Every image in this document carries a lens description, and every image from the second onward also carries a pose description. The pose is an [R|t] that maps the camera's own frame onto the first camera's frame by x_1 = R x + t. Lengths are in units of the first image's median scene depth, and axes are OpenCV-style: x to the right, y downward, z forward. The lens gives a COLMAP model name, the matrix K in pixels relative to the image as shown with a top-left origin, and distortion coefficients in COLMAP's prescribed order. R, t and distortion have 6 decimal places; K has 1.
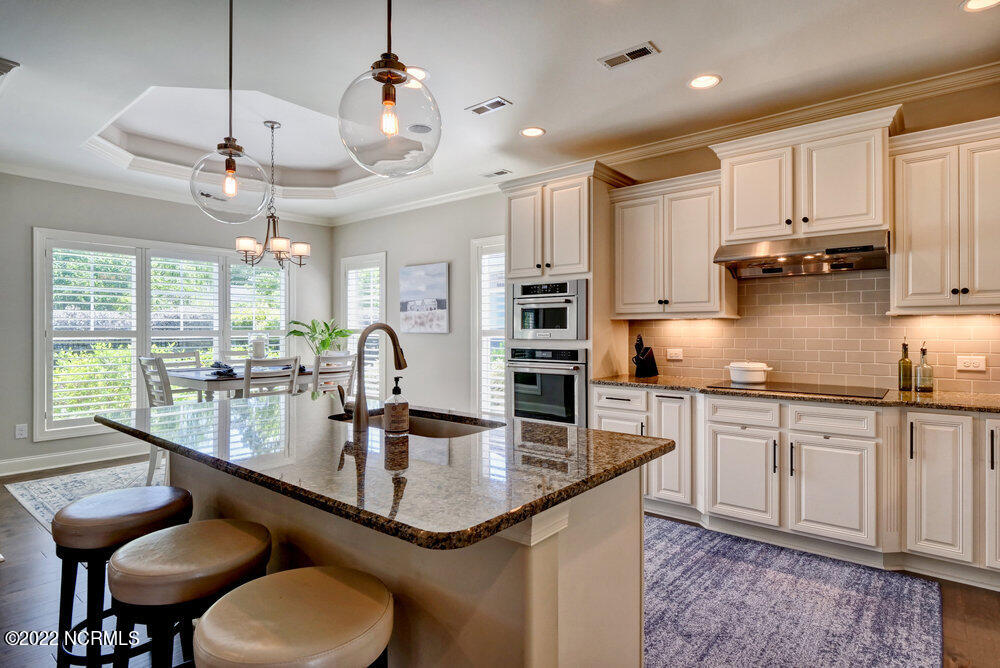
lens RADIAL K [[513.4, 0, 496.0], [0, 513.4, 329.8], [0, 0, 1]] dist [-0.003028, -0.002835]
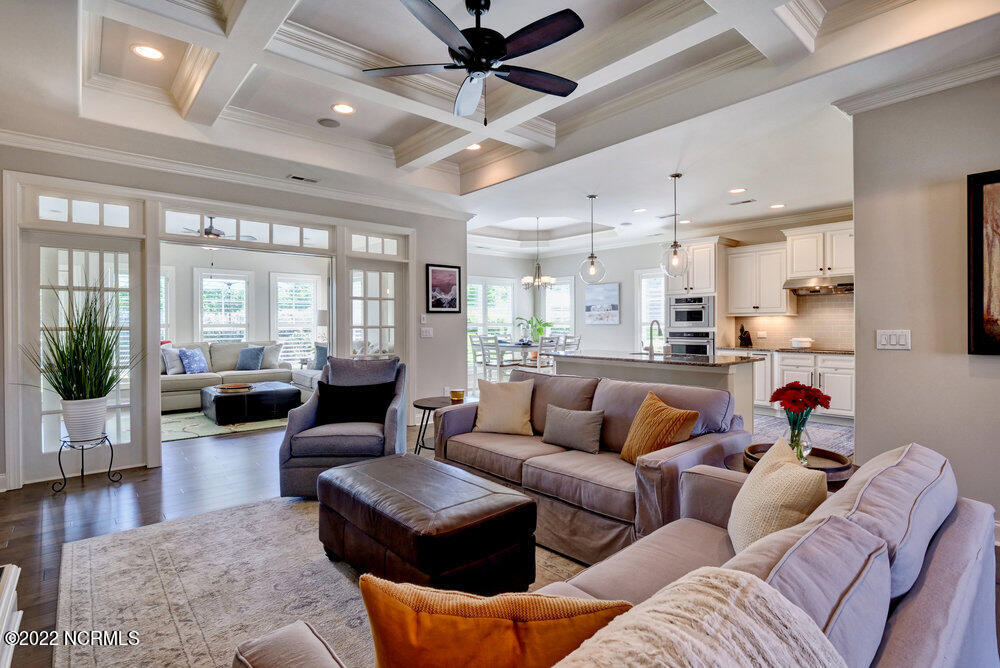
lens RADIAL K [[490.3, 0, 491.4], [0, 490.3, 327.2], [0, 0, 1]] dist [-0.012137, 0.000672]
pose [[0.987033, -0.003279, -0.160483, -0.349796], [0.004709, 0.999952, 0.008534, 0.000508], [0.160448, -0.009179, 0.987002, -0.945301]]
